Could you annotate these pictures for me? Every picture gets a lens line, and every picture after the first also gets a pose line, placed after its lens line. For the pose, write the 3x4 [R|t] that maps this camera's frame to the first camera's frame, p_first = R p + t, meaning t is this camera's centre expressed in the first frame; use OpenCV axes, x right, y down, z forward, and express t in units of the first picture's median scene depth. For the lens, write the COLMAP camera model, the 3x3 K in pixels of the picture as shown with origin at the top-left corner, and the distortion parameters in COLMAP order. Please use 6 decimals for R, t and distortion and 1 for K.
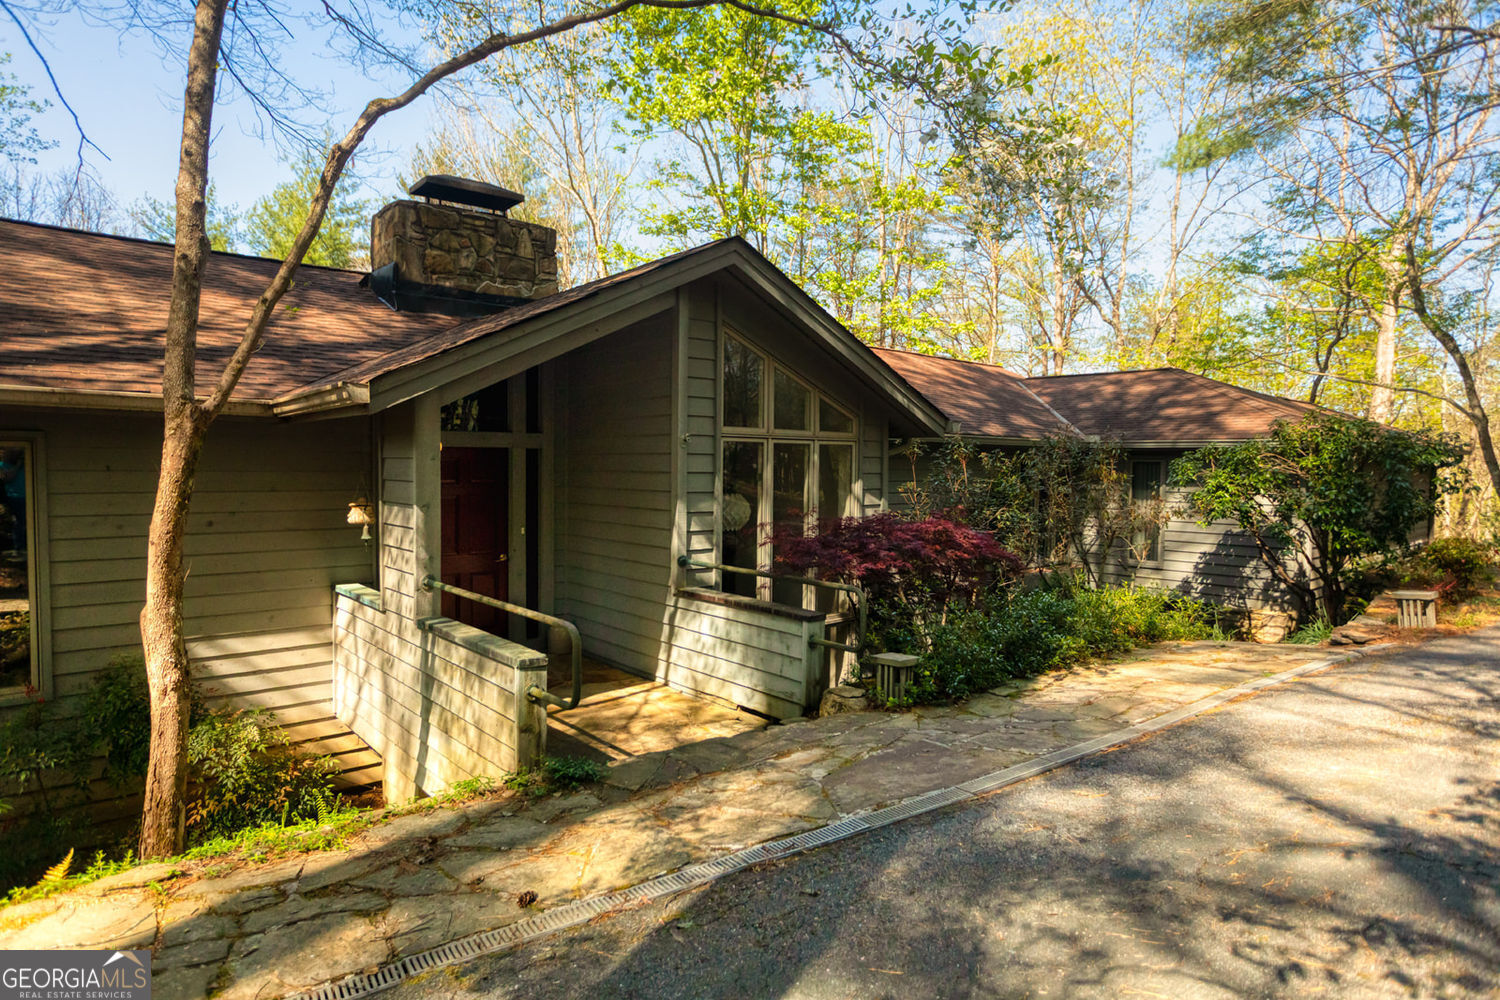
lens RADIAL K [[841.7, 0, 750.0], [0, 841.7, 500.0], [0, 0, 1]] dist [0.000052, -0.039912]
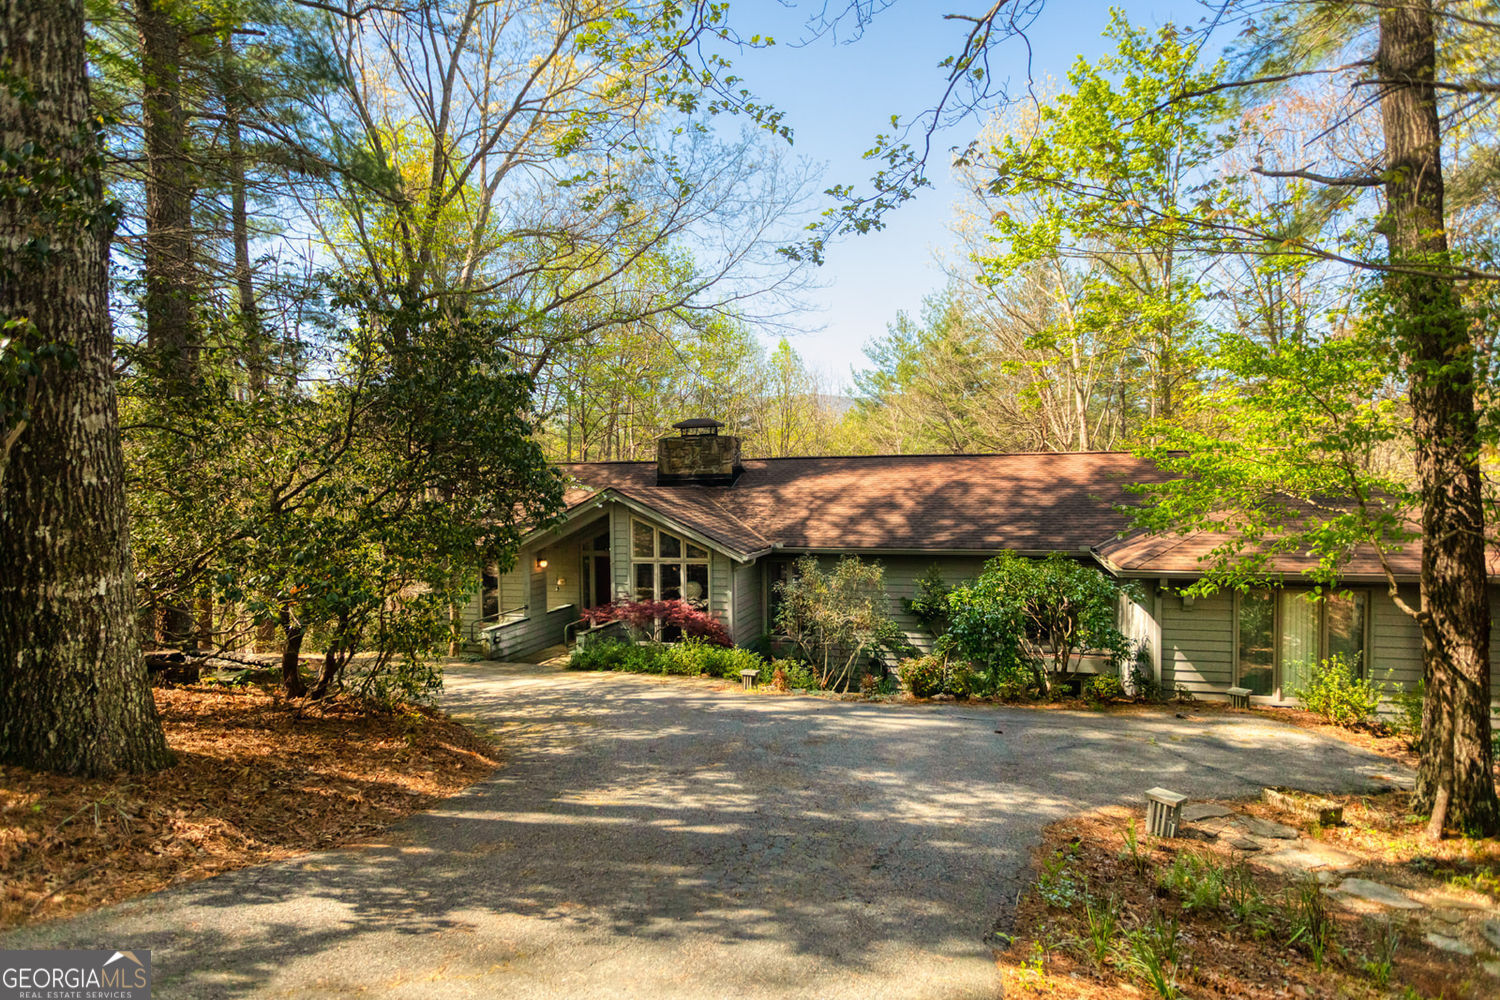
lens RADIAL K [[834.7, 0, 750.0], [0, 834.7, 500.0], [0, 0, 1]] dist [-0.000546, 0.002333]
pose [[0.545273, 0.009266, -0.838207, 1.456408], [-0.023866, 0.999705, -0.004474, -0.167920], [0.837919, 0.022444, 0.545334, -0.029046]]
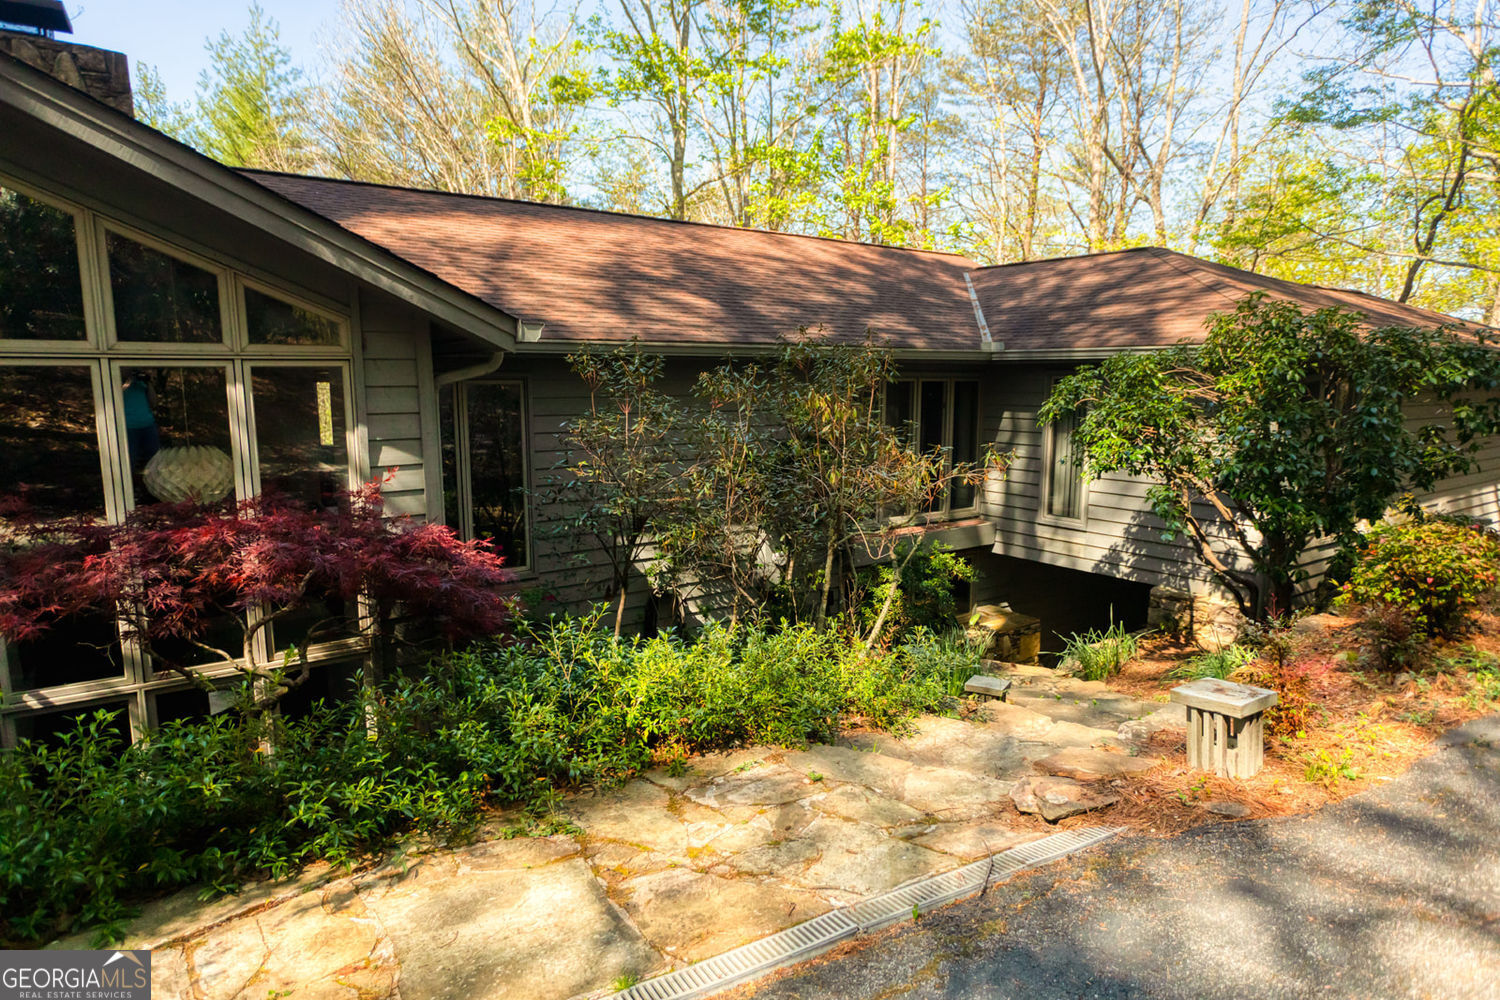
lens RADIAL K [[853.2, 0, 756.4], [0, 853.2, 496.8], [0, 0, 1]] dist [0.005139, 0.000929]
pose [[0.995083, 0.005591, -0.098886, 0.362438], [0.003817, 0.995499, 0.094697, -0.023184], [0.098970, -0.094609, 0.990583, 0.318293]]
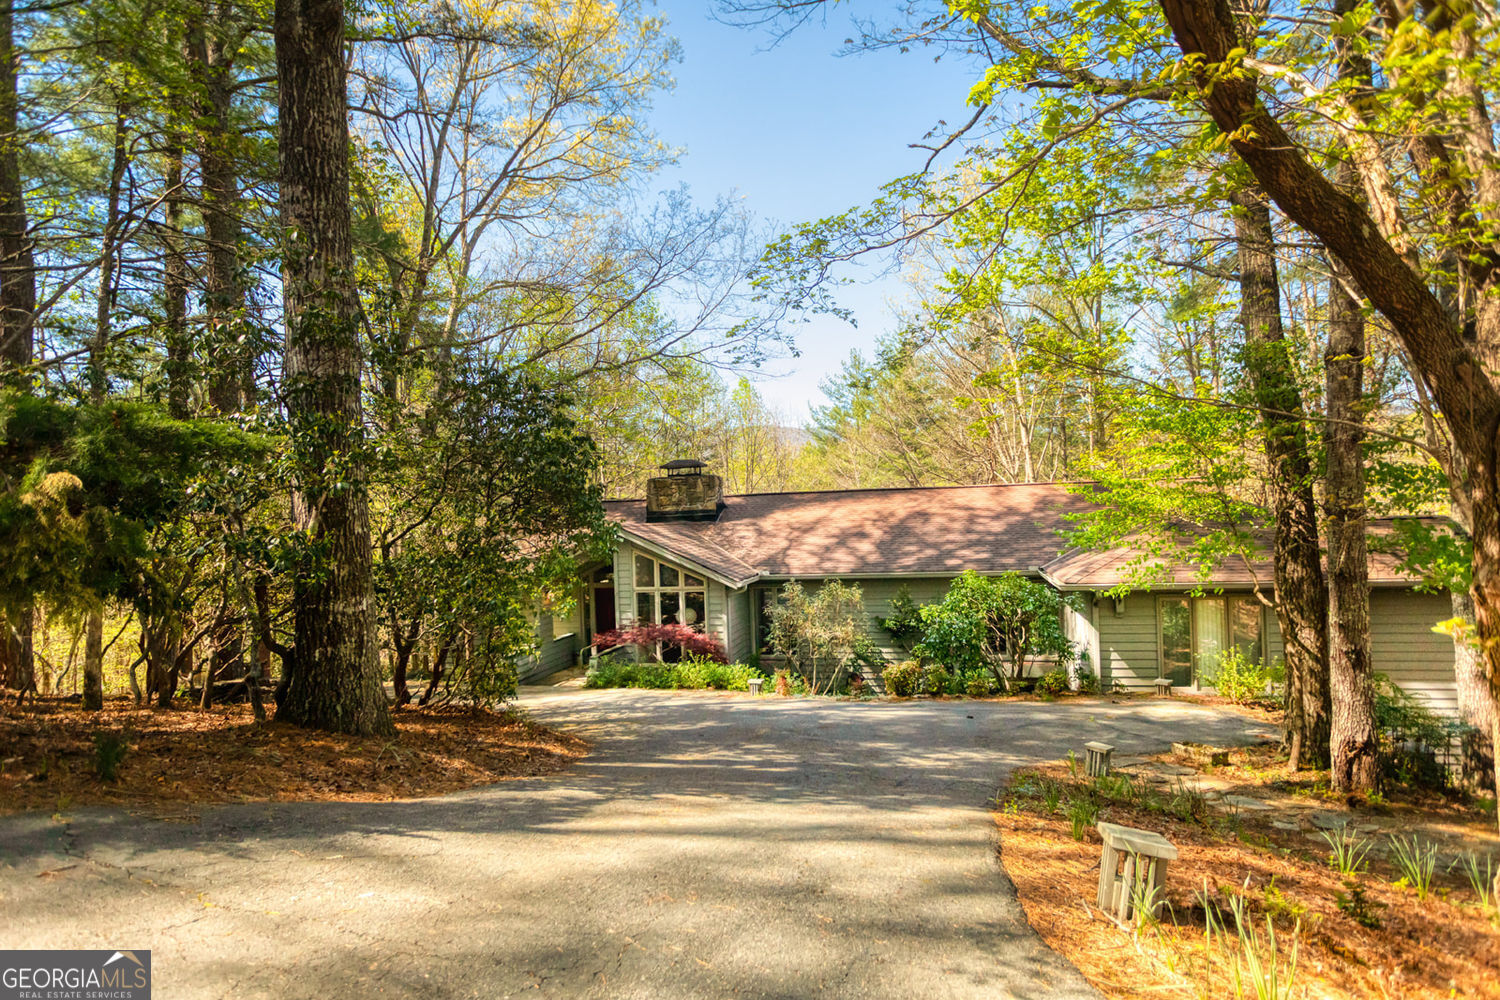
lens RADIAL K [[844.4, 0, 750.0], [0, 844.4, 500.0], [0, 0, 1]] dist [-0.001477, 0.002078]
pose [[0.593662, -0.034964, -0.803955, 1.588817], [-0.000053, 0.999054, -0.043488, -0.167195], [0.804715, 0.025860, 0.593098, -0.216561]]
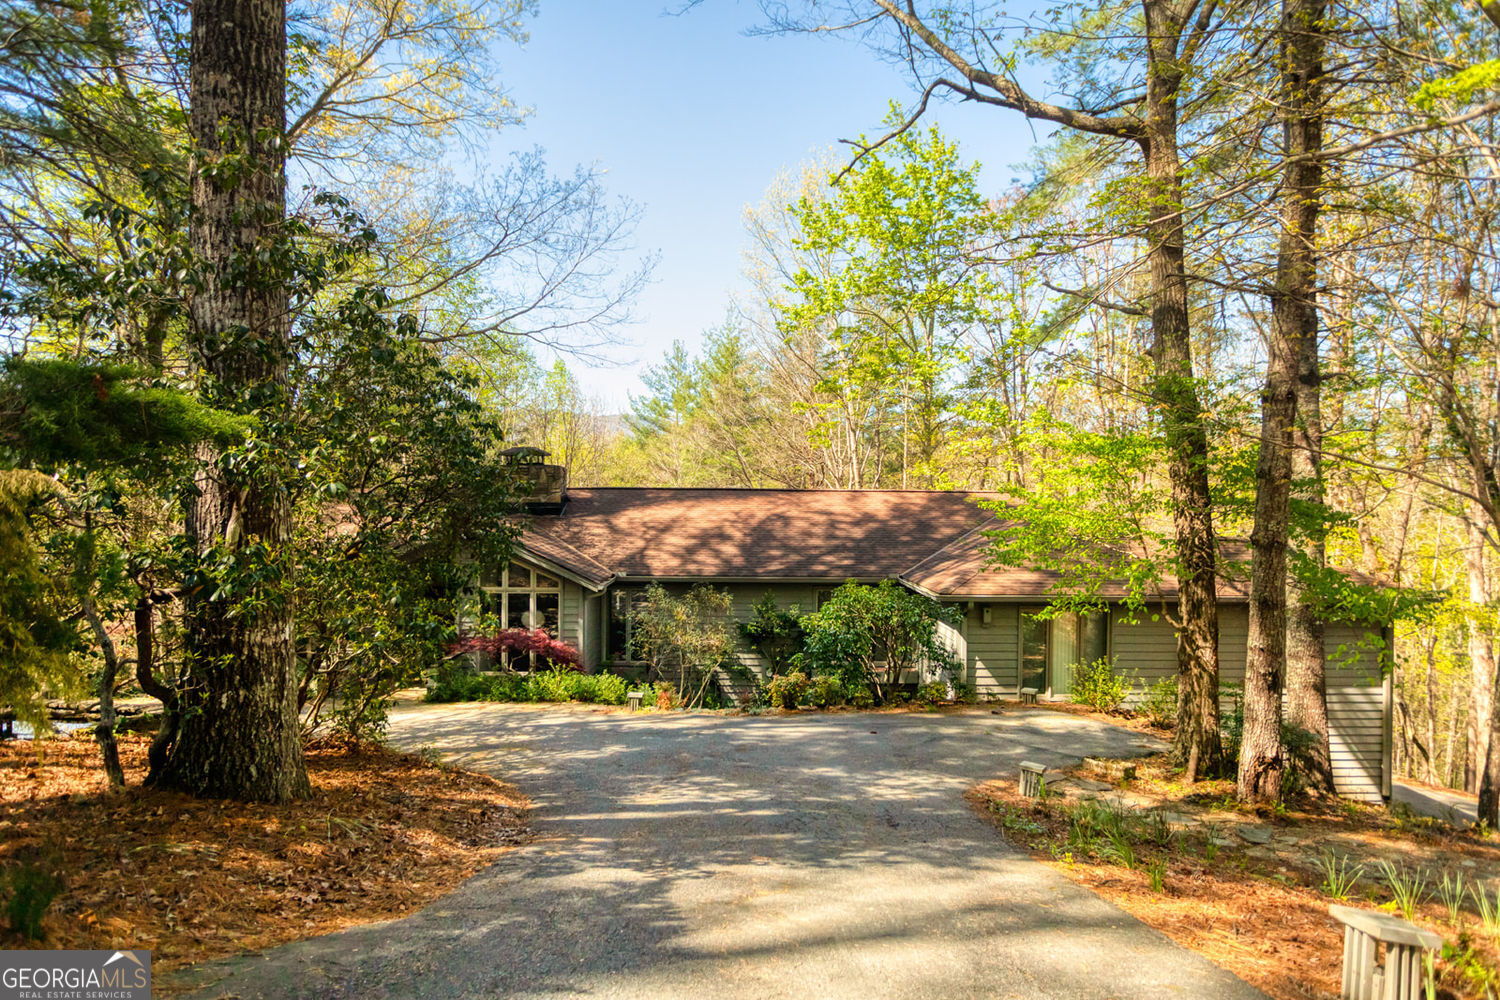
lens RADIAL K [[853.4, 0, 750.0], [0, 853.4, 500.0], [0, 0, 1]] dist [-0.003659, 0.001722]
pose [[0.773959, 0.003018, -0.633229, 1.426290], [-0.034577, 0.998698, -0.037502, -0.183544], [0.632291, 0.050920, 0.773056, -0.286886]]
